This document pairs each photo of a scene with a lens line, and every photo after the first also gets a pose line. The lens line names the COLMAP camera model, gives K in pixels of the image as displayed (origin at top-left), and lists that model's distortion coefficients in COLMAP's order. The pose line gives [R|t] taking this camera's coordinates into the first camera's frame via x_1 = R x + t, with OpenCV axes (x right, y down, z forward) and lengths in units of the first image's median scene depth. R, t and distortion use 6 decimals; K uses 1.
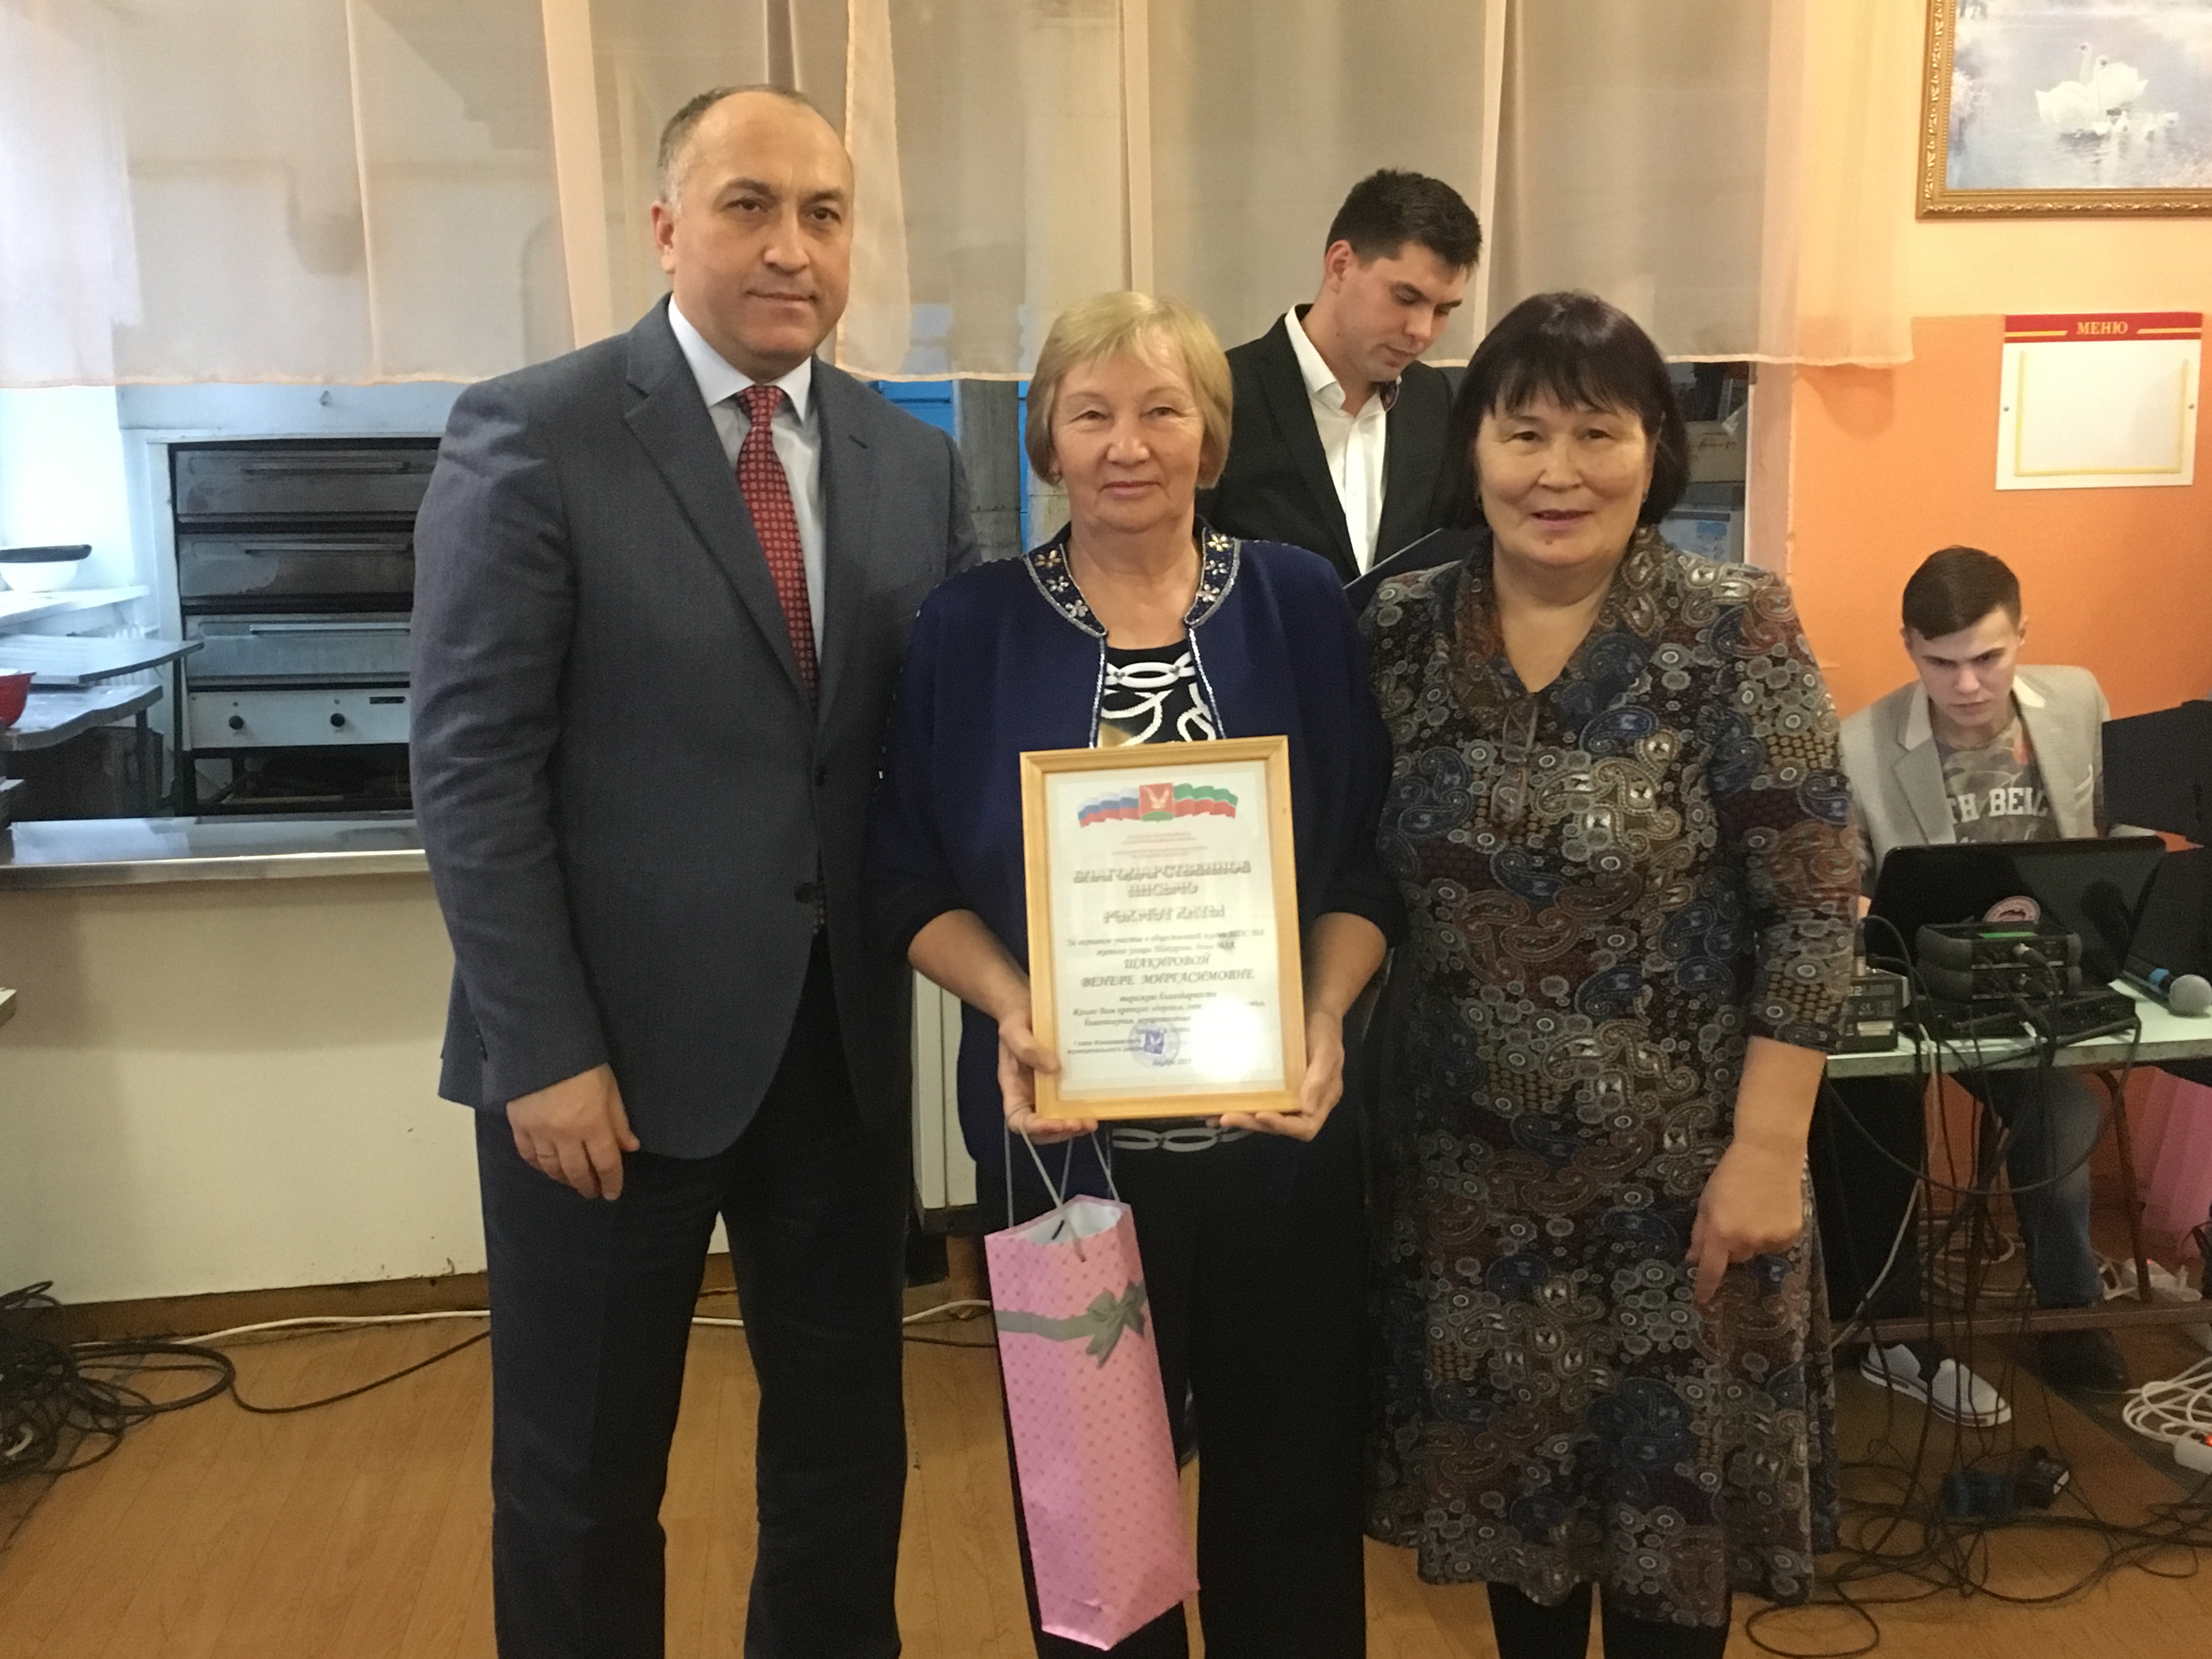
lens RADIAL K [[2315.5, 0, 1101.9], [0, 2315.5, 808.0], [0, 0, 1]] dist [0.032108, 0.000000]
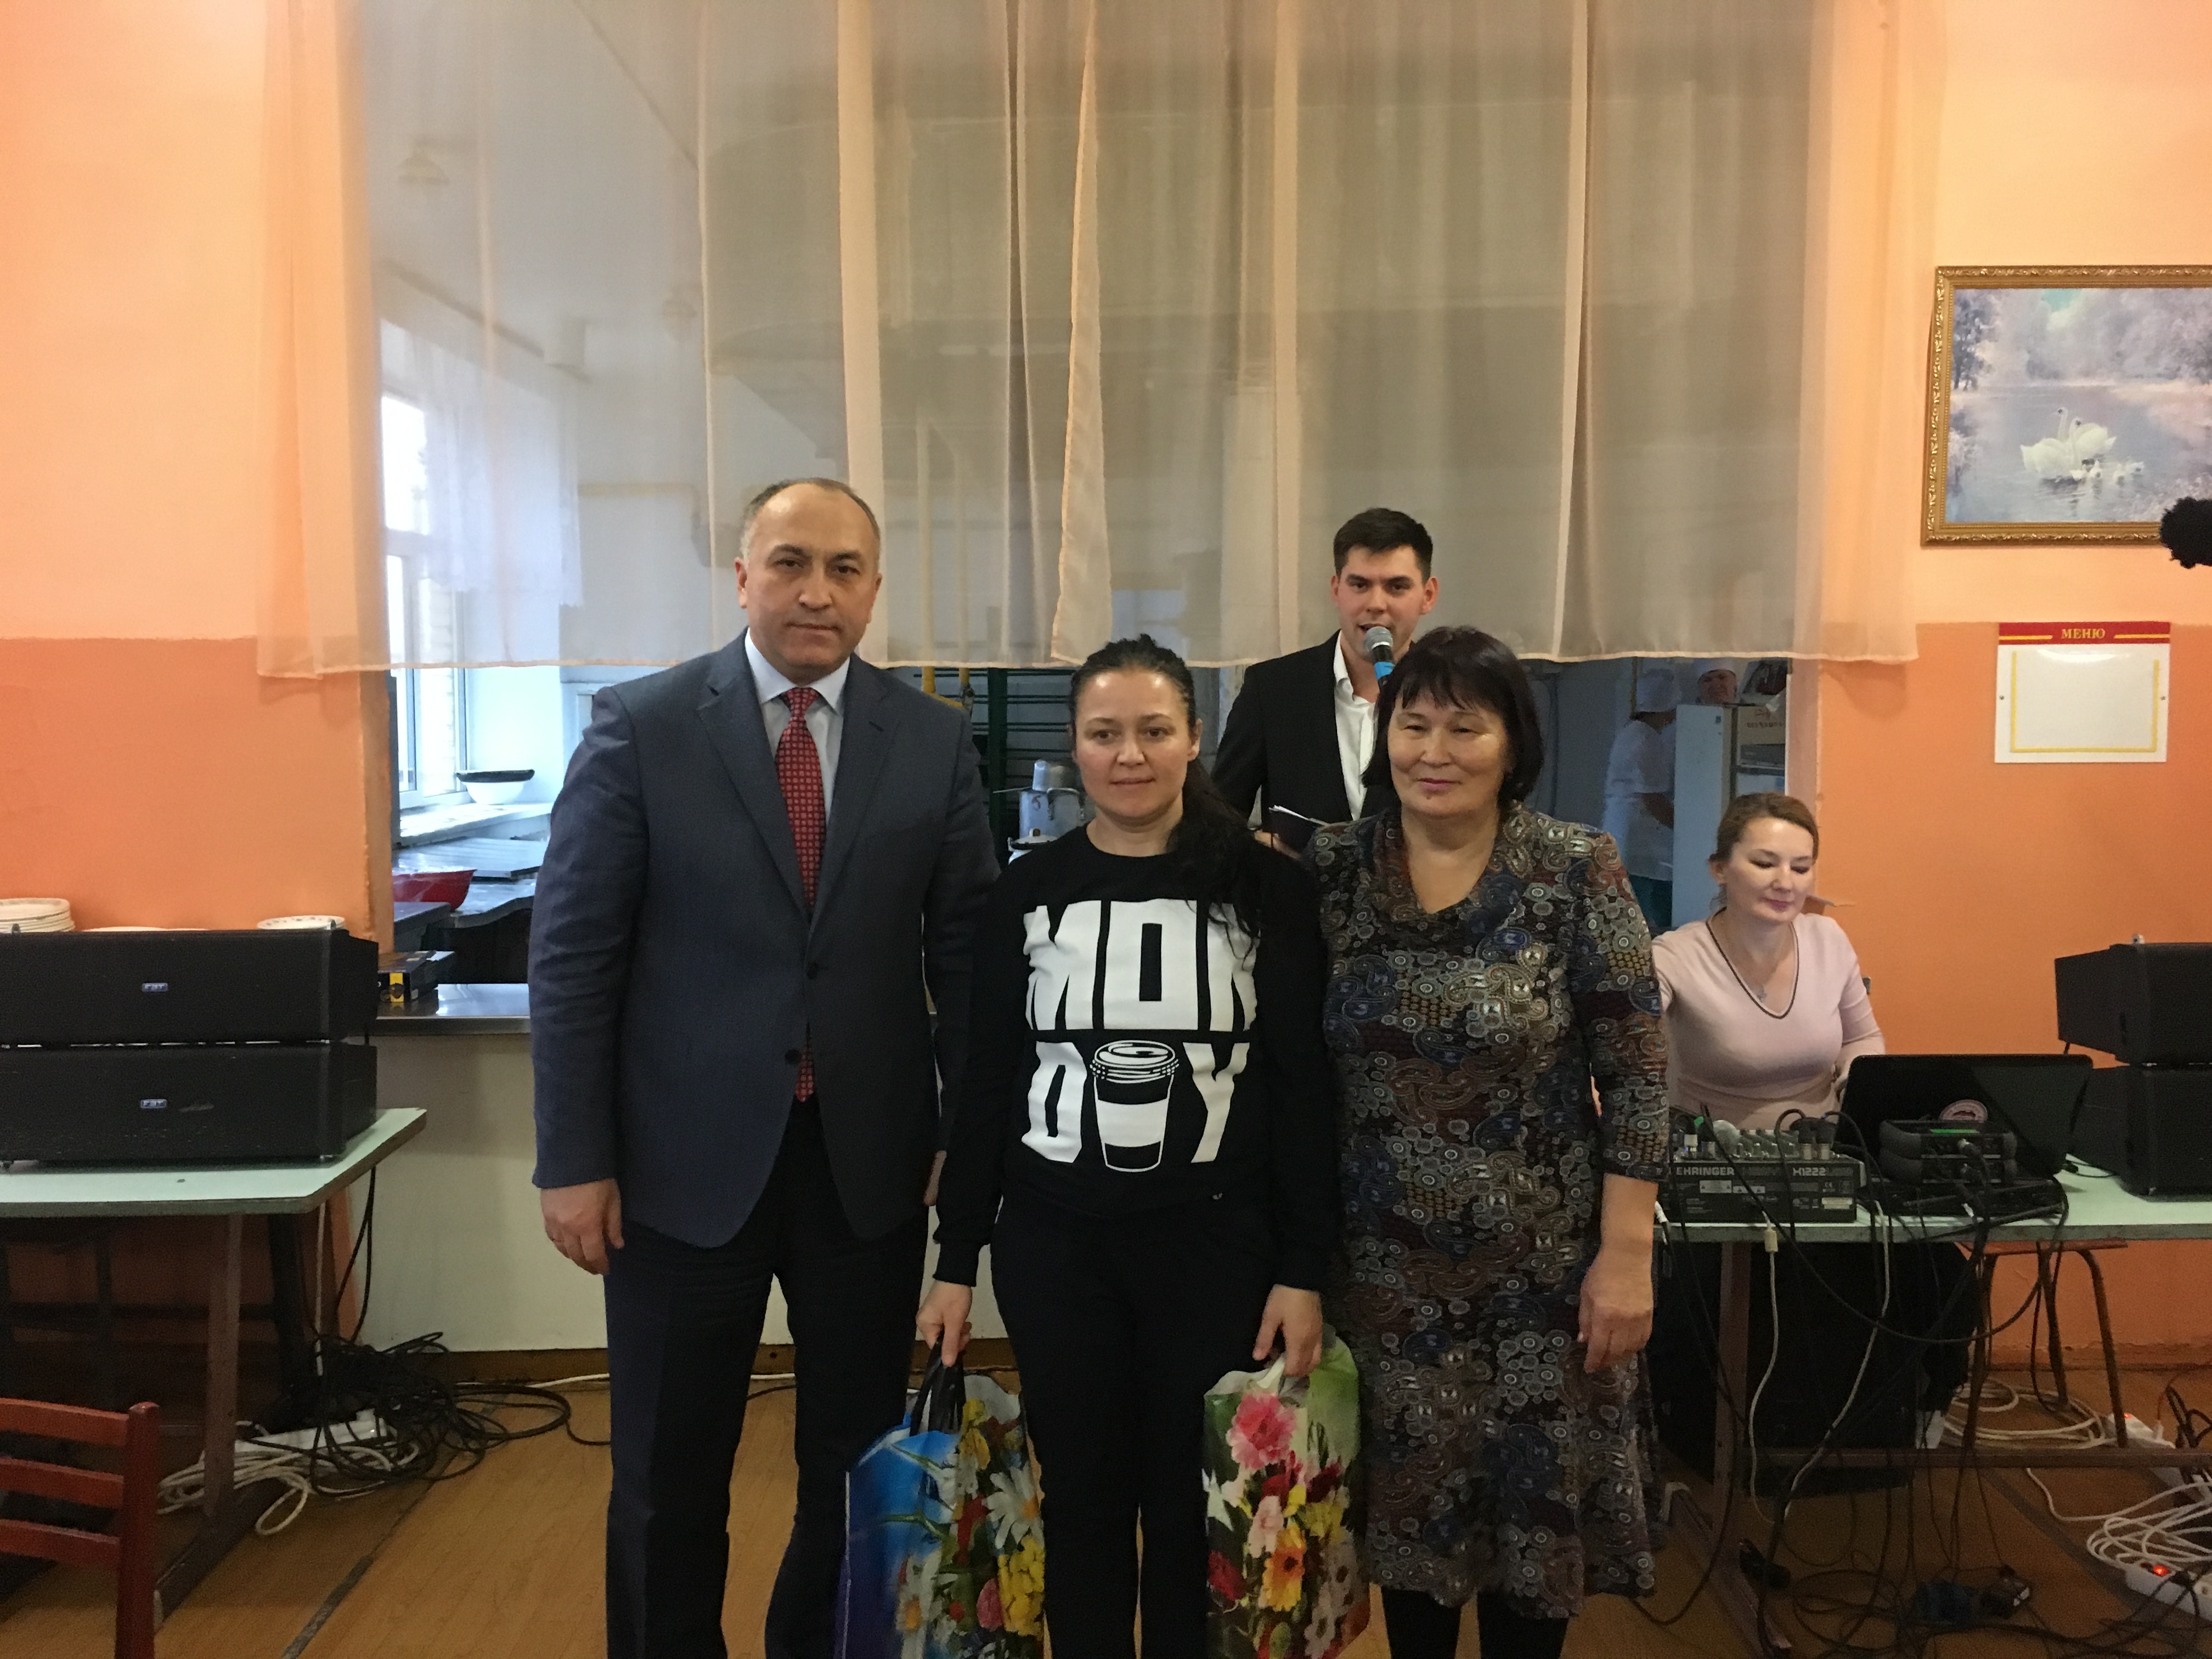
lens RADIAL K [[1897.8, 0, 1100.6], [0, 1897.8, 811.1], [0, 0, 1]] dist [0.066531, -0.093058]
pose [[0.991592, 0.020378, -0.127785, 0.049469], [-0.032050, 0.995430, -0.089959, -0.005966], [0.125368, 0.093298, 0.987714, -0.052324]]
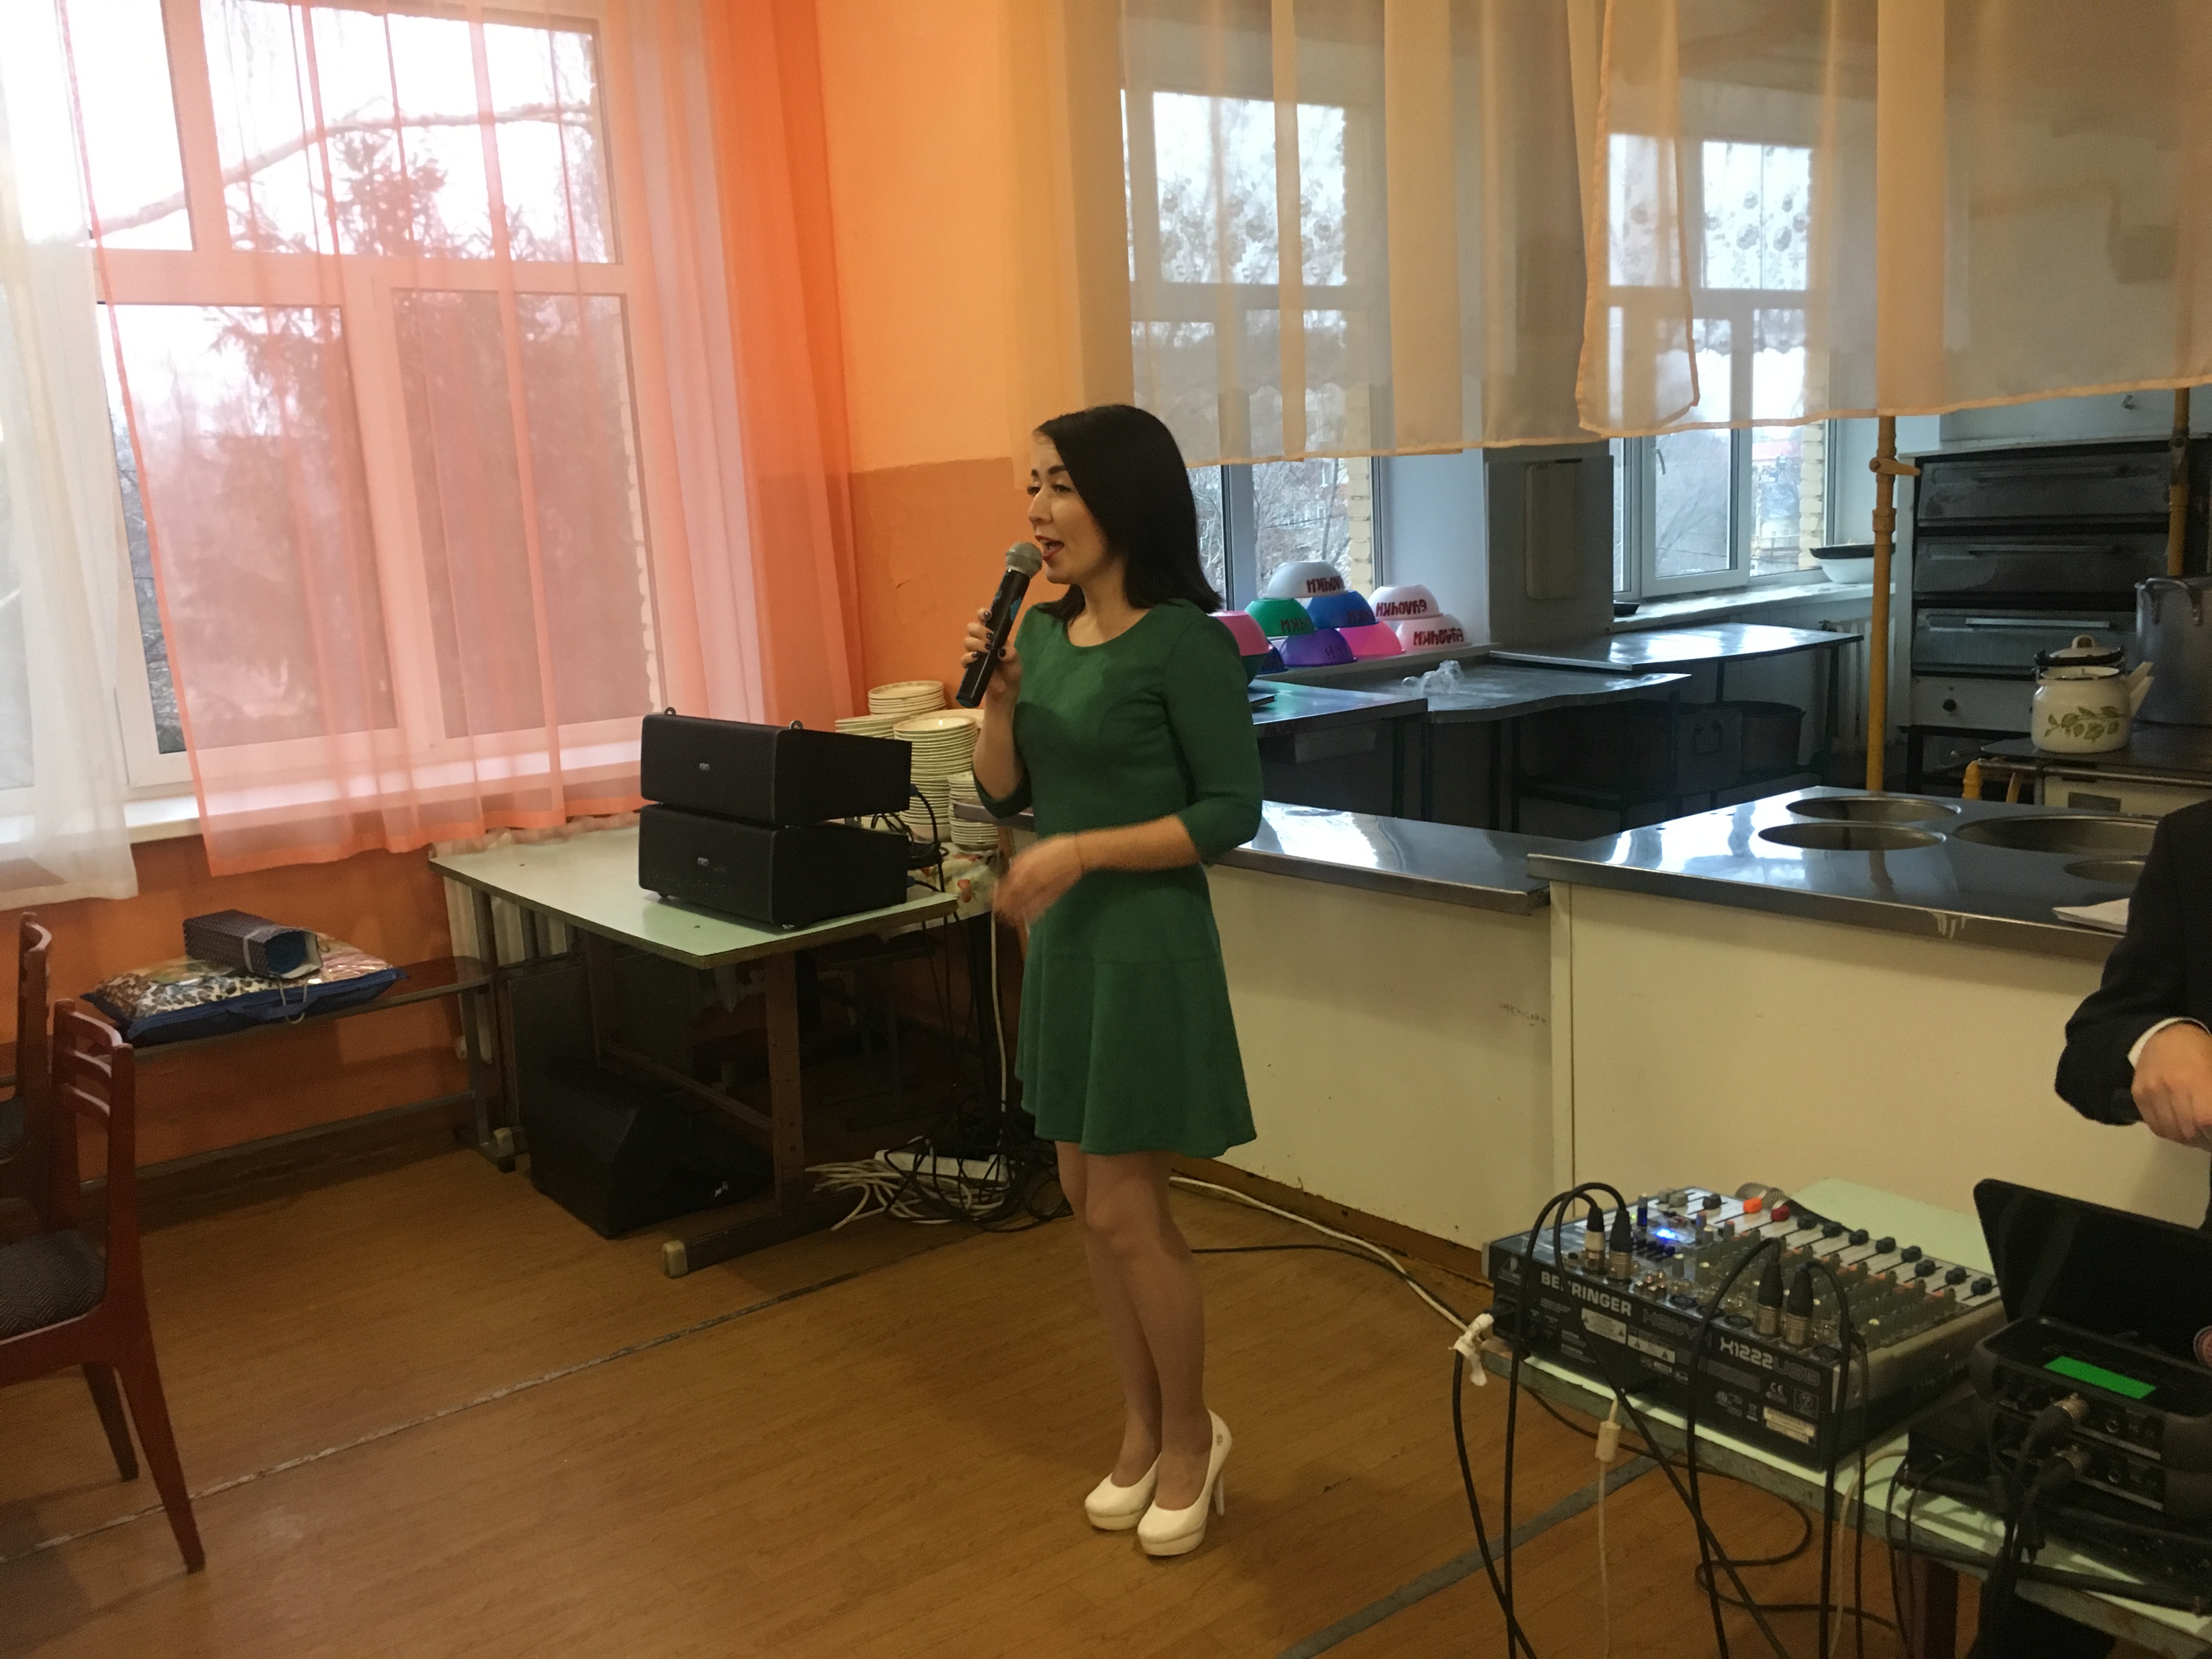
lens RADIAL K [[1897.8, 0, 1073.7], [0, 1897.8, 821.9], [0, 0, 1]] dist [0.066531, -0.093058]
pose [[0.483918, 0.135443, -0.864569, 0.482505], [-0.091166, 0.990377, 0.104124, -0.081608], [0.870352, 0.028432, 0.491609, 0.381754]]
